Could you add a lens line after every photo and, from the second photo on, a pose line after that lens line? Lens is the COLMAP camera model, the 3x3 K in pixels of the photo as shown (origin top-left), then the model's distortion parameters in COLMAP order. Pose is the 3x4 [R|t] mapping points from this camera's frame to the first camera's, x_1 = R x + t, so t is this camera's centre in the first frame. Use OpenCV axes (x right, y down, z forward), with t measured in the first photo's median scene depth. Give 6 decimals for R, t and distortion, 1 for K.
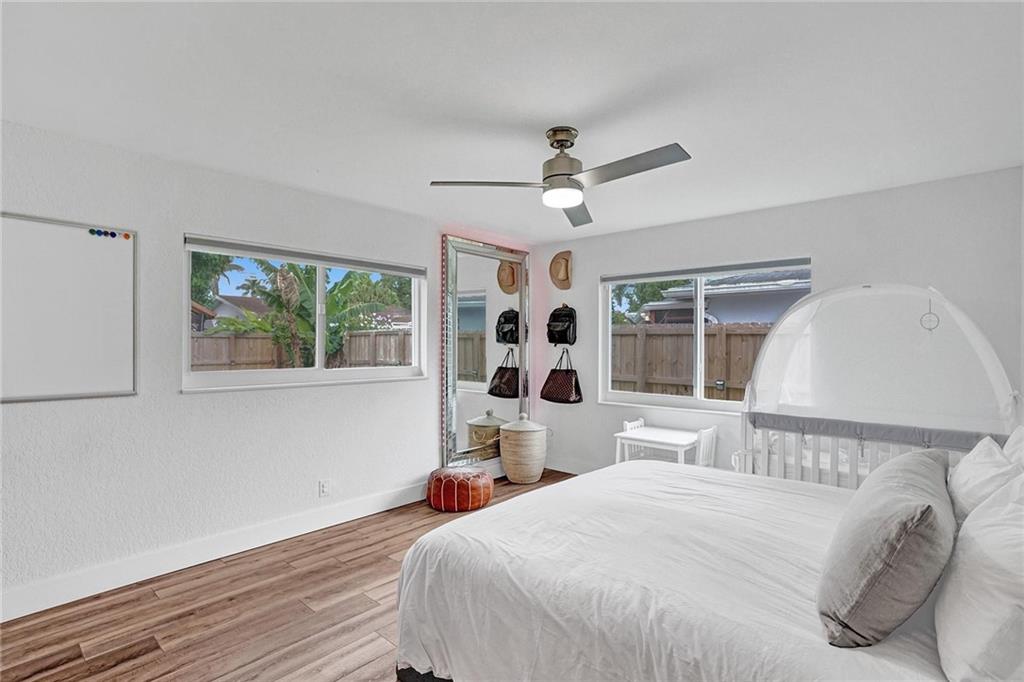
lens RADIAL K [[488.2, 0, 509.5], [0, 488.2, 335.5], [0, 0, 1]] dist [-0.053809, 0.027712]
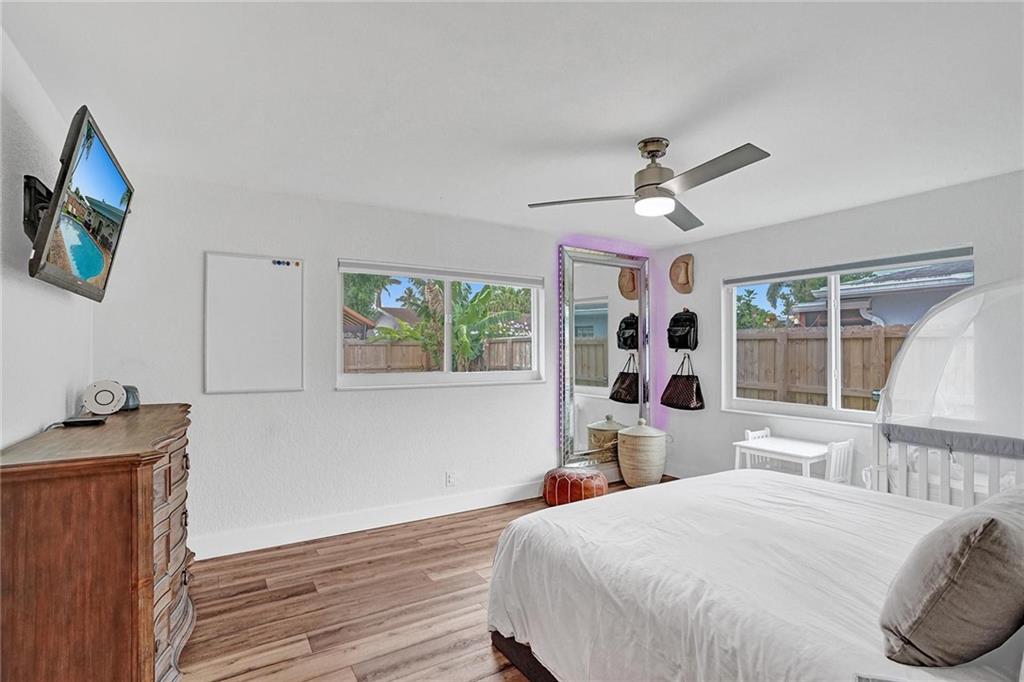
lens RADIAL K [[488.2, 0, 509.5], [0, 488.2, 335.5], [0, 0, 1]] dist [-0.053809, 0.027712]
pose [[0.959239, -0.011064, -0.282380, 0.093745], [0.007309, 0.999870, -0.014347, 0.002245], [0.282503, 0.011698, 0.959195, -0.062788]]
